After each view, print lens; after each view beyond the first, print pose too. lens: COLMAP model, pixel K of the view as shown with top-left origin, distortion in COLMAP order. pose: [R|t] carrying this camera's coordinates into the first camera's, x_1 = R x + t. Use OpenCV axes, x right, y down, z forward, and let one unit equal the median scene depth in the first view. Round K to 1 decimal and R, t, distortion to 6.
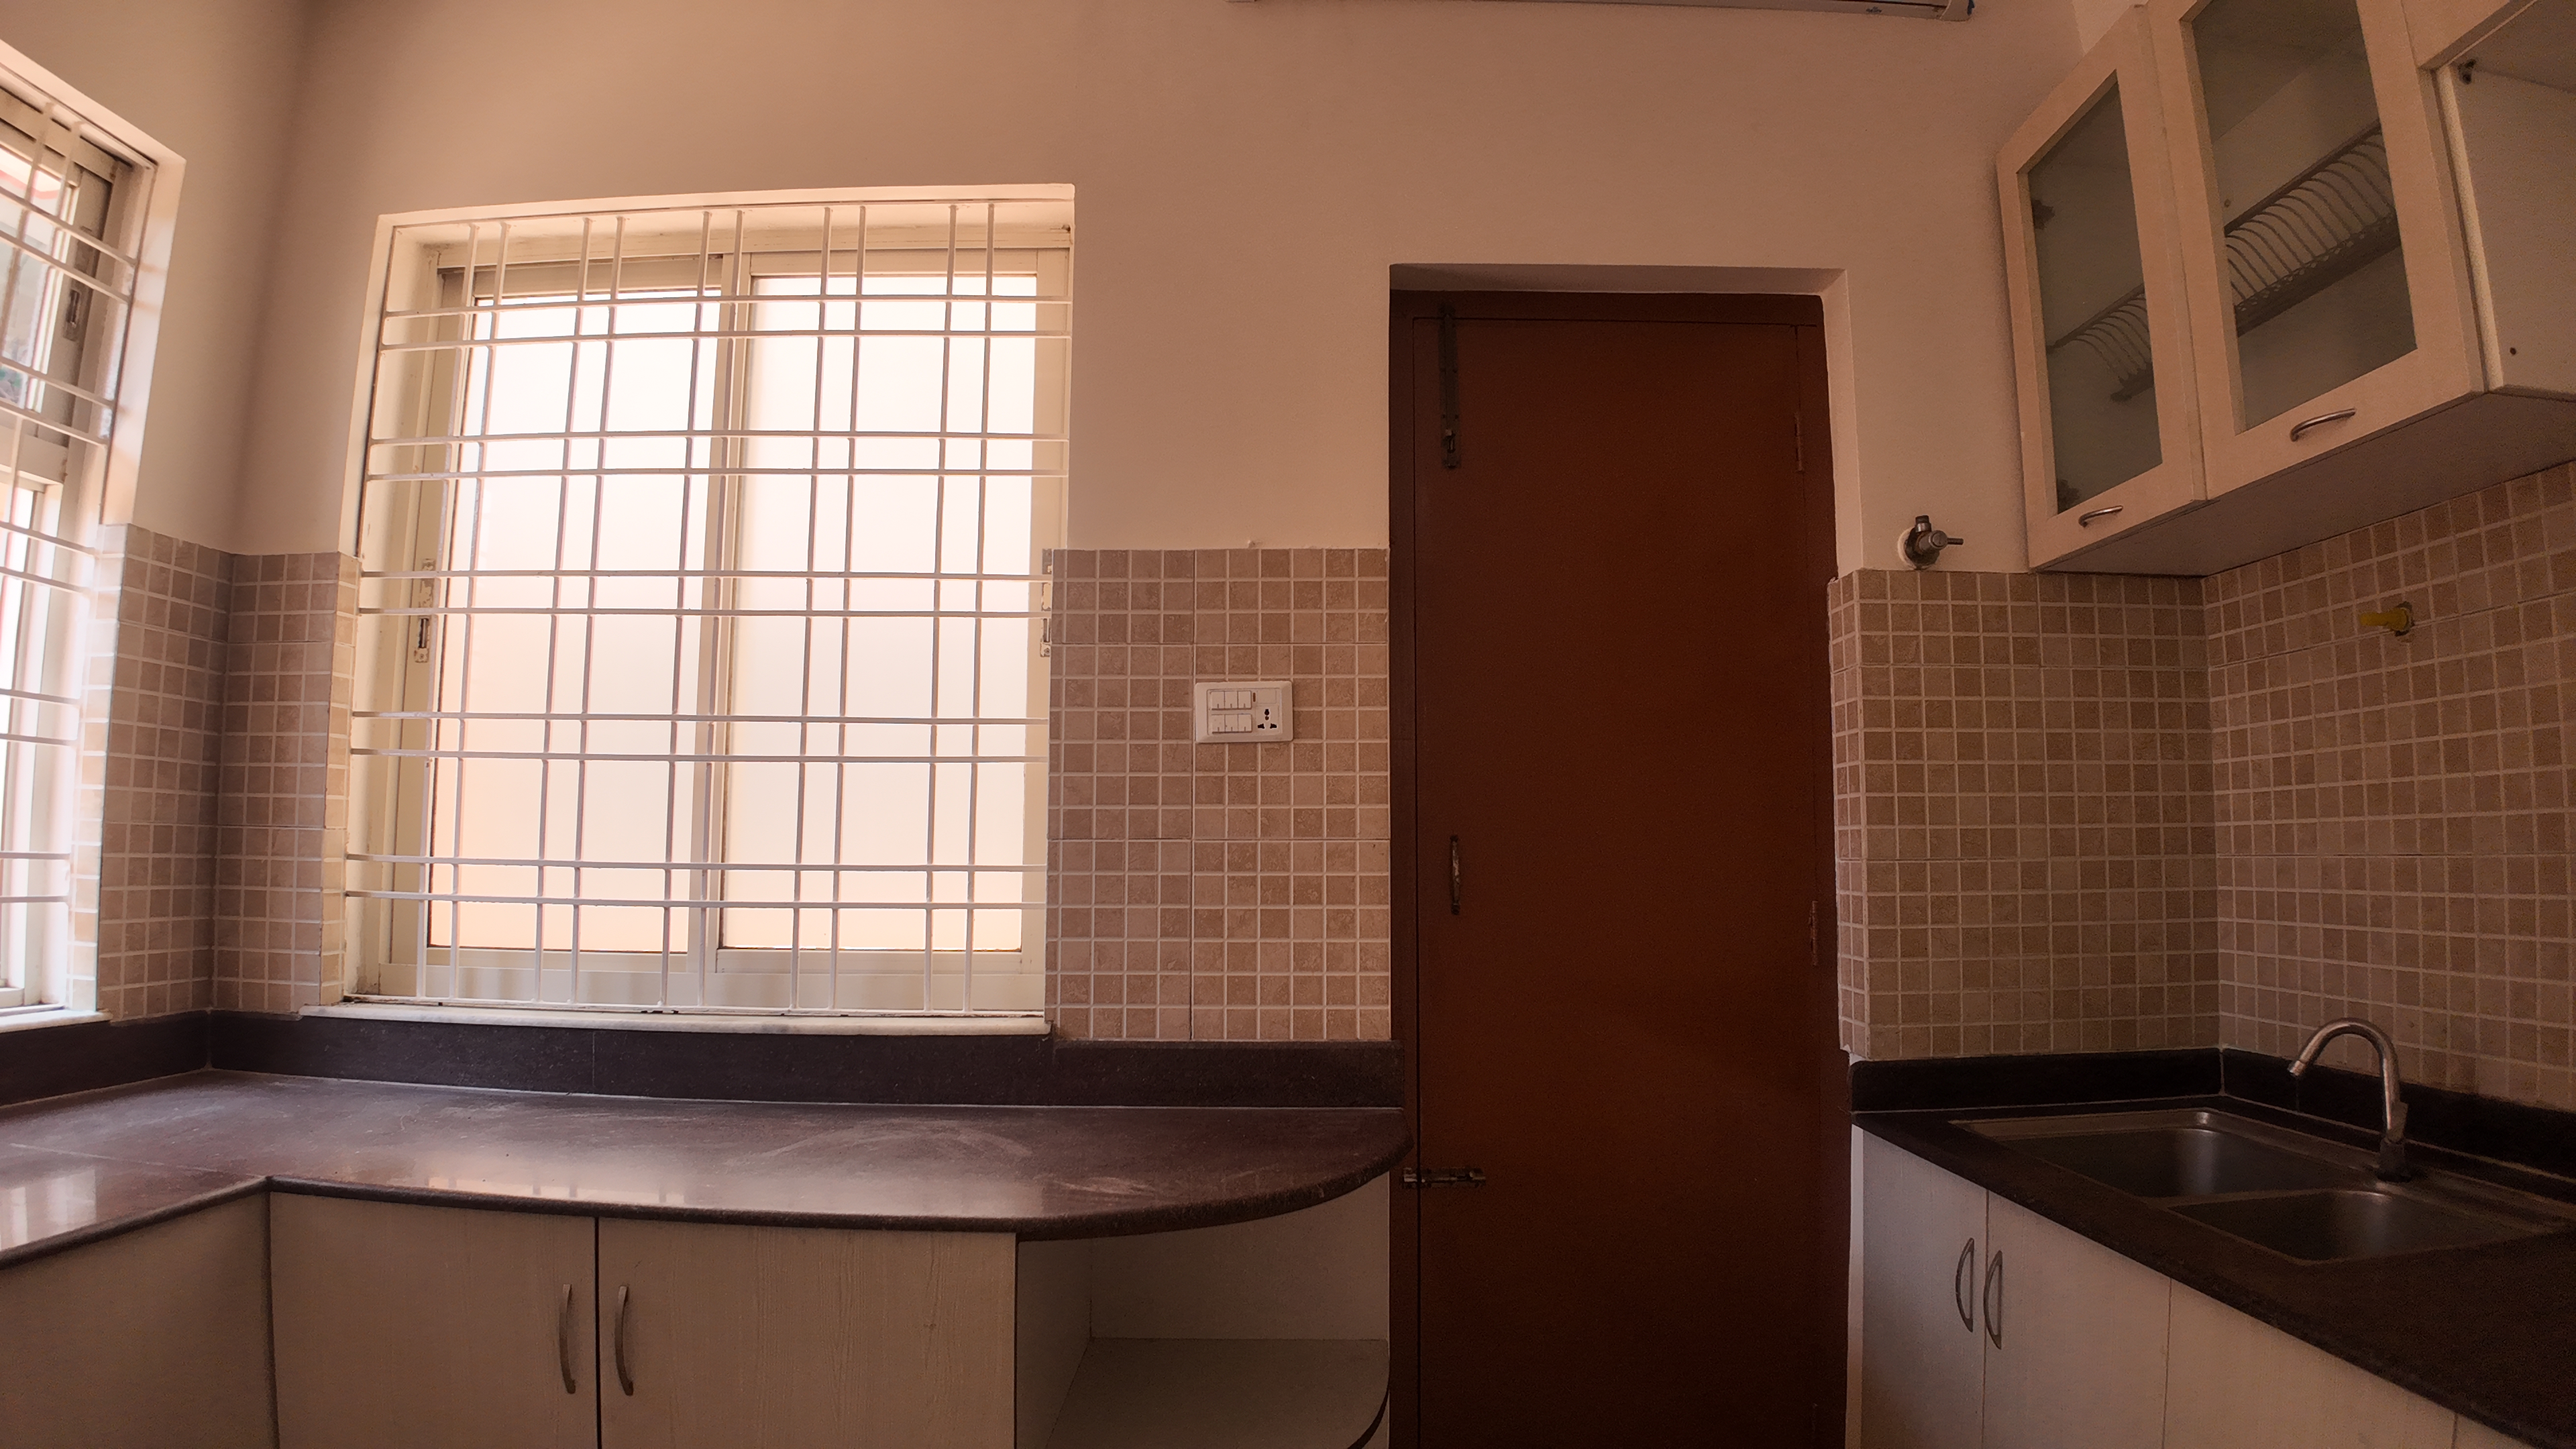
lens RADIAL K [[1504.6, 0, 1298.9], [0, 1504.6, 712.9], [0, 0, 1]] dist [-0.087897, -0.000543]
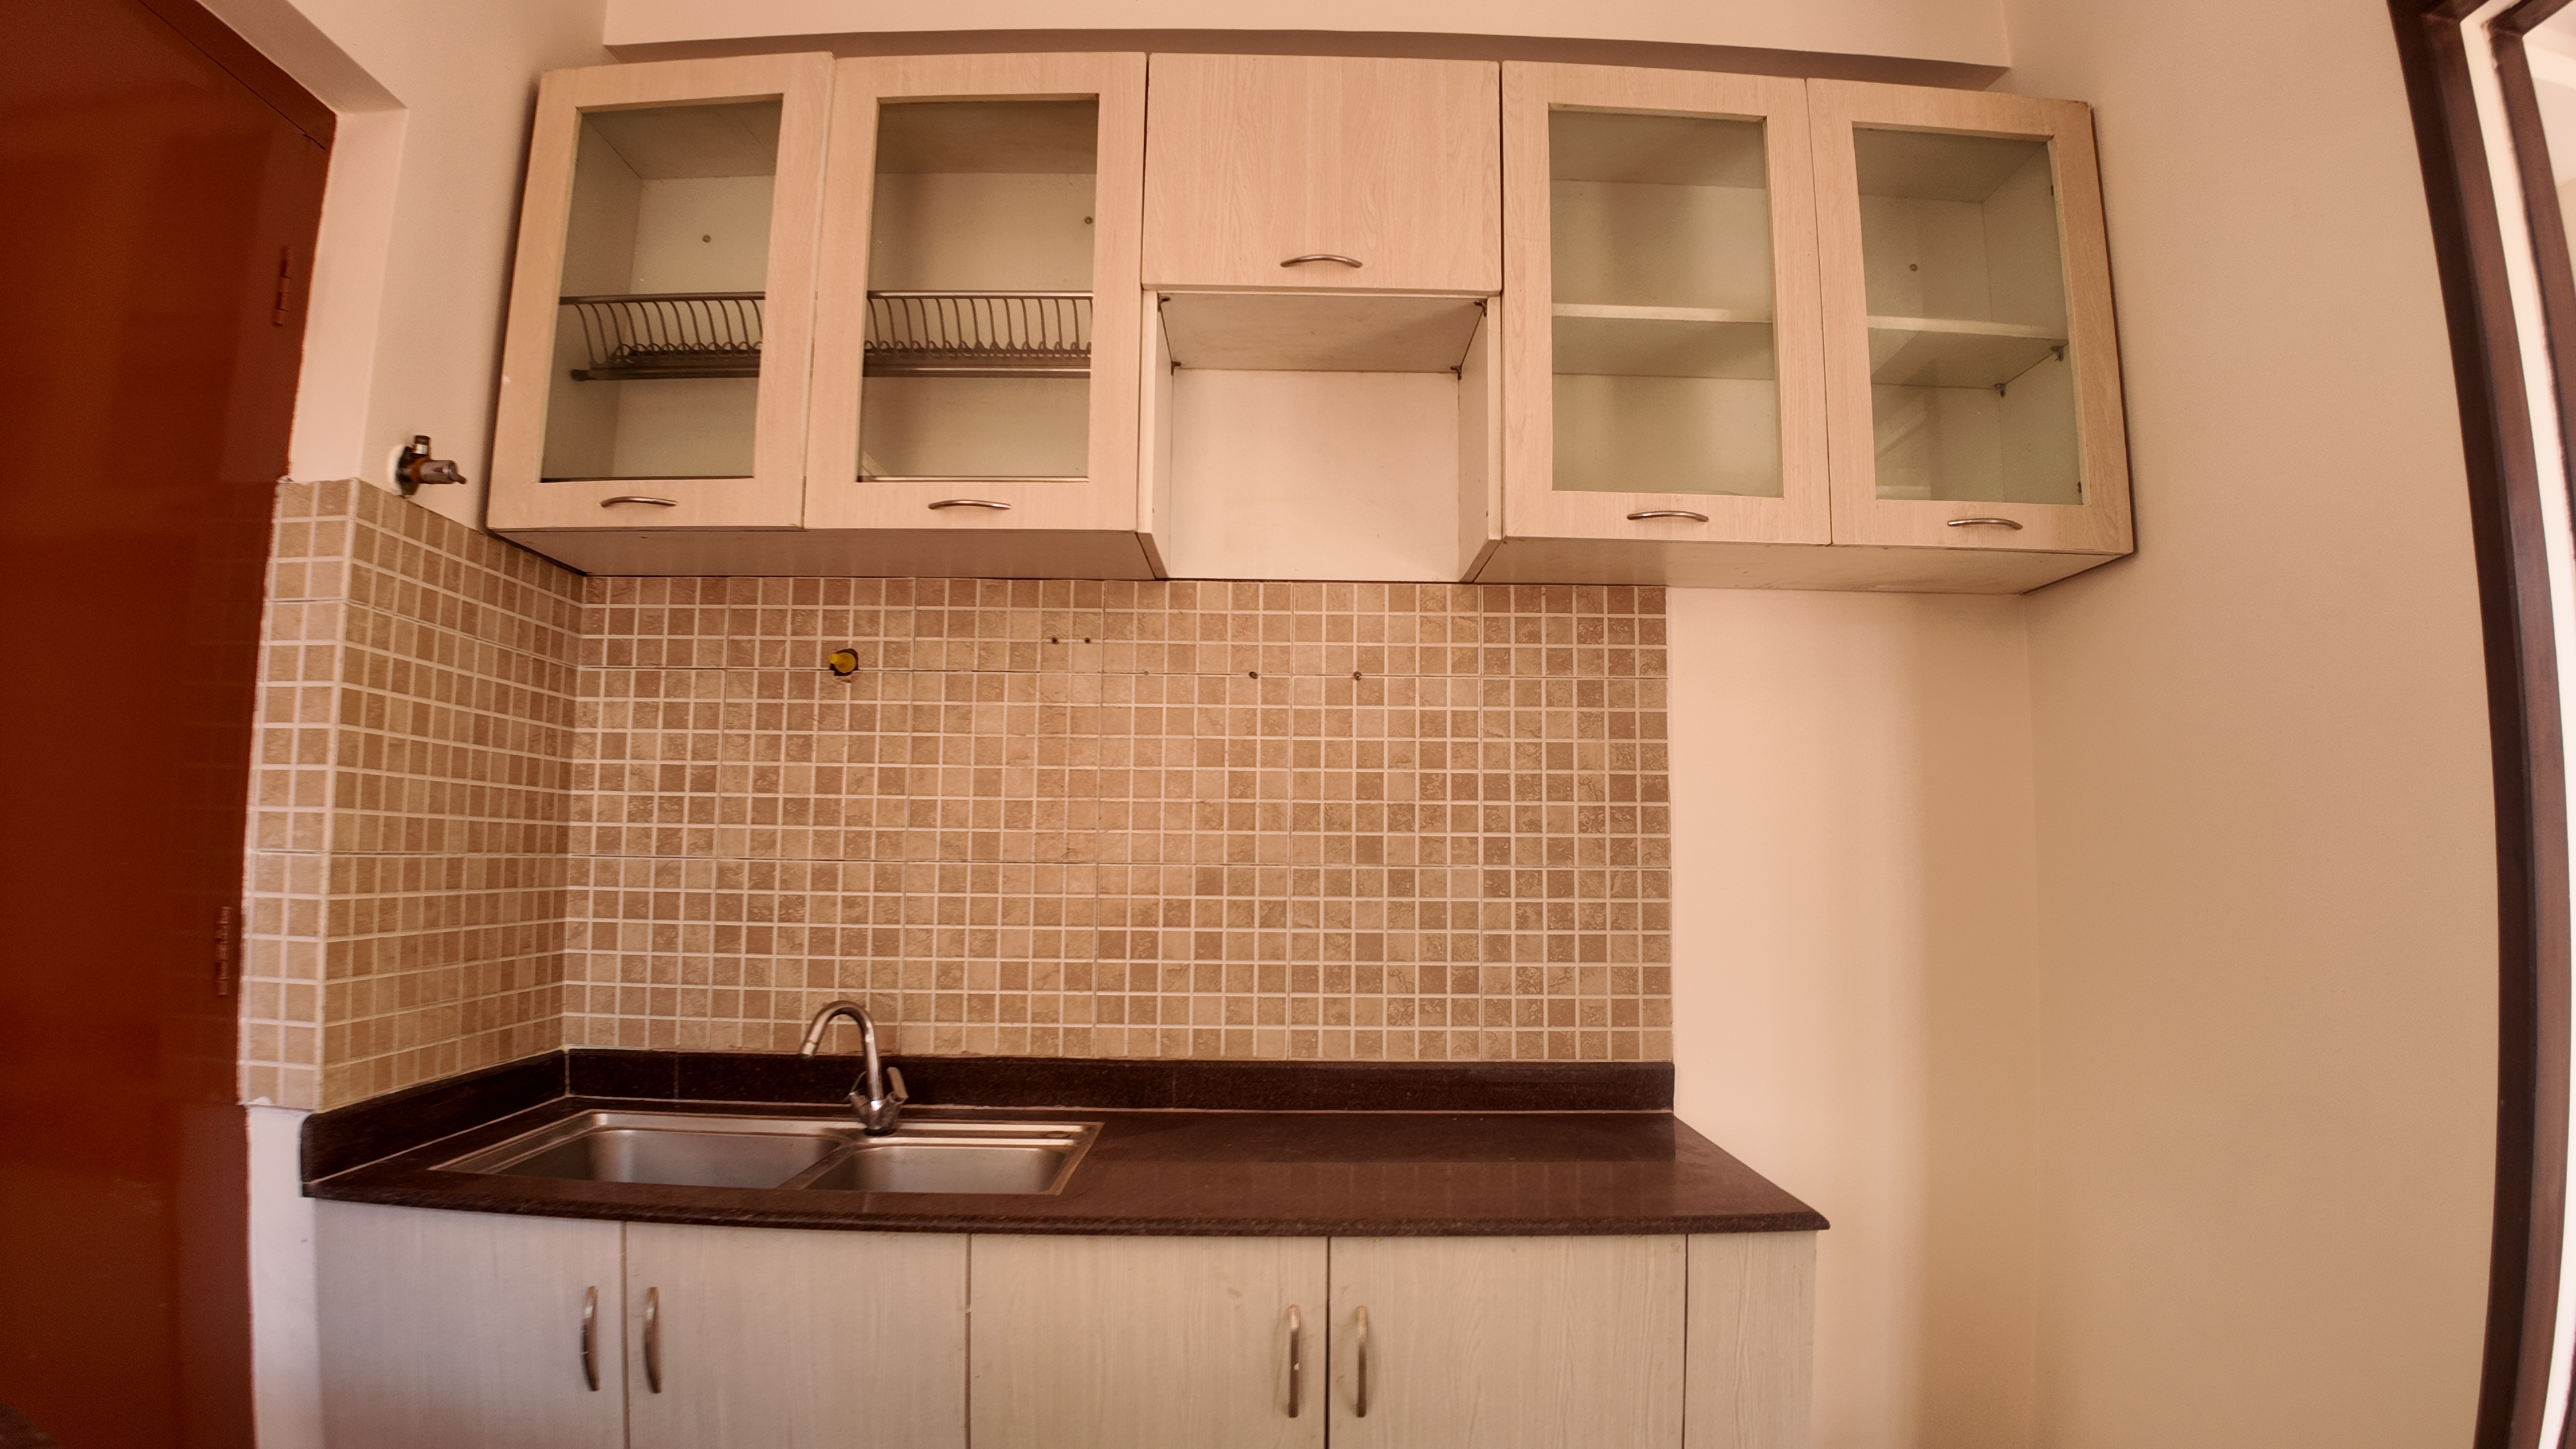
lens RADIAL K [[1504.6, 0, 1298.9], [0, 1504.6, 712.9], [0, 0, 1]] dist [-0.087897, -0.000543]
pose [[-0.021927, 0.100273, 0.994718, -0.404641], [-0.103226, 0.989413, -0.102014, 0.055131], [-0.994416, -0.104917, -0.011344, 0.545977]]
